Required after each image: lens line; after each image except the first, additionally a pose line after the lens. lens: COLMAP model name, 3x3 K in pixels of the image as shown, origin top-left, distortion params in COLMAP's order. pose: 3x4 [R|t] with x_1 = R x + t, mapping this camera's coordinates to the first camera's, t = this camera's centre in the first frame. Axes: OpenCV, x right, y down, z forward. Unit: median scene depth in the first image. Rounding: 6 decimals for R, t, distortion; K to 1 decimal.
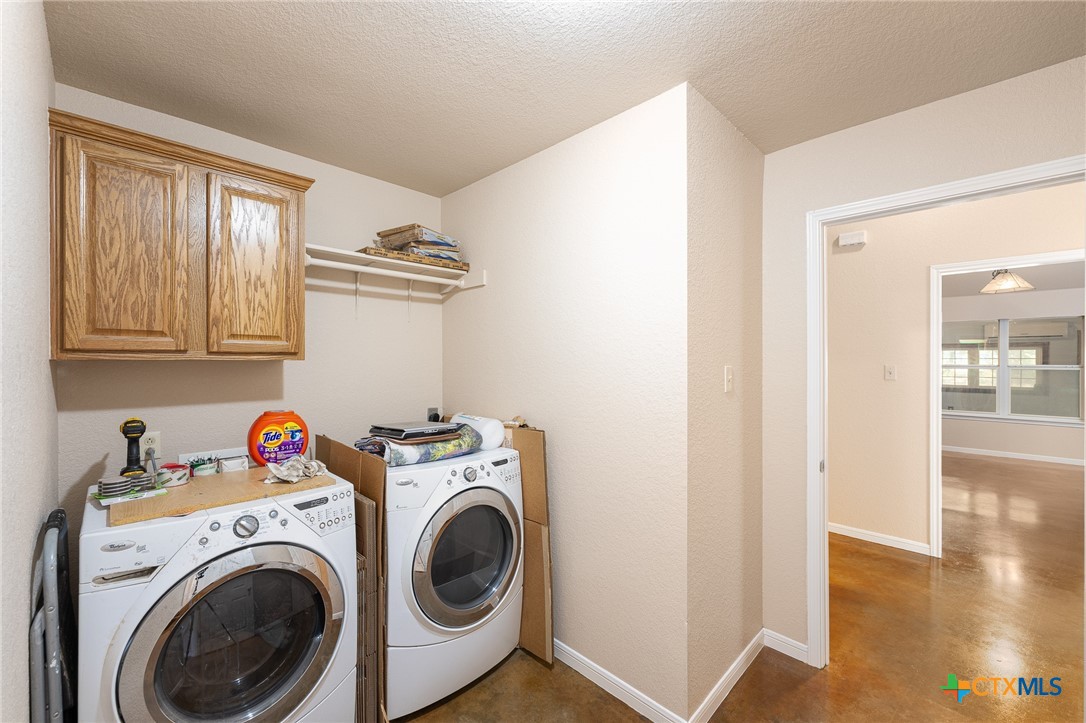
lens RADIAL K [[437.4, 0, 547.9], [0, 437.4, 358.1], [0, 0, 1]] dist [0.003833, -0.000023]
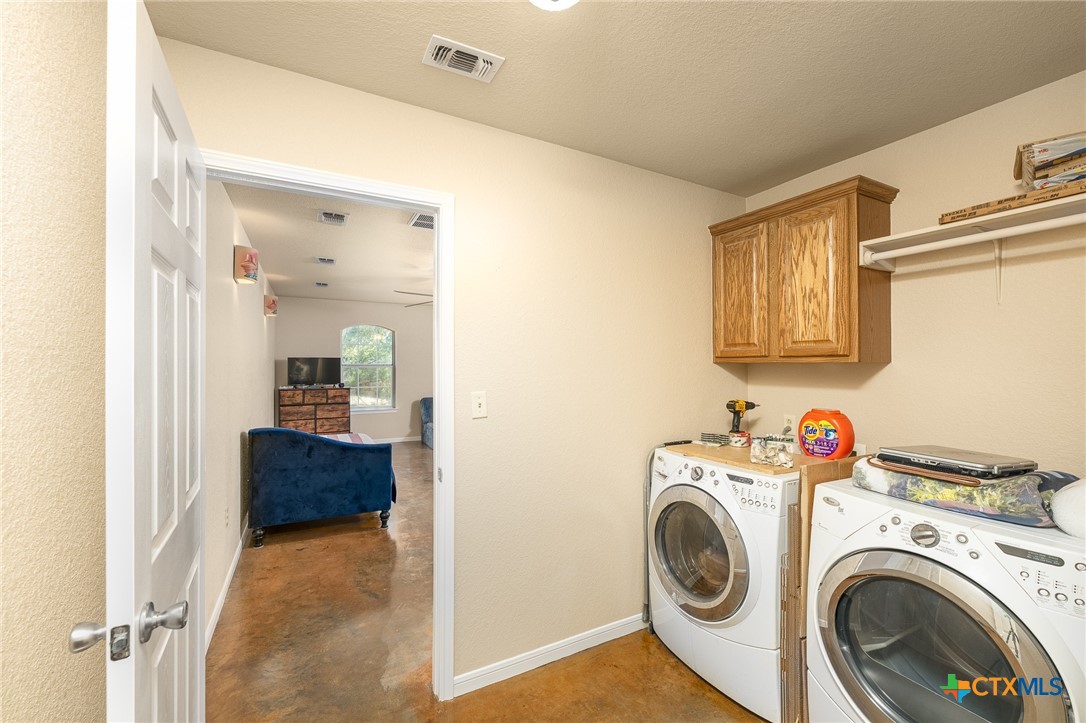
lens RADIAL K [[437.4, 0, 549.9], [0, 437.4, 364.9], [0, 0, 1]] dist [0.003833, -0.000023]
pose [[-0.275718, 0.003860, -0.961231, 0.632270], [0.009882, 0.999950, 0.001181, 0.003125], [0.961188, -0.009173, -0.275743, 0.662318]]
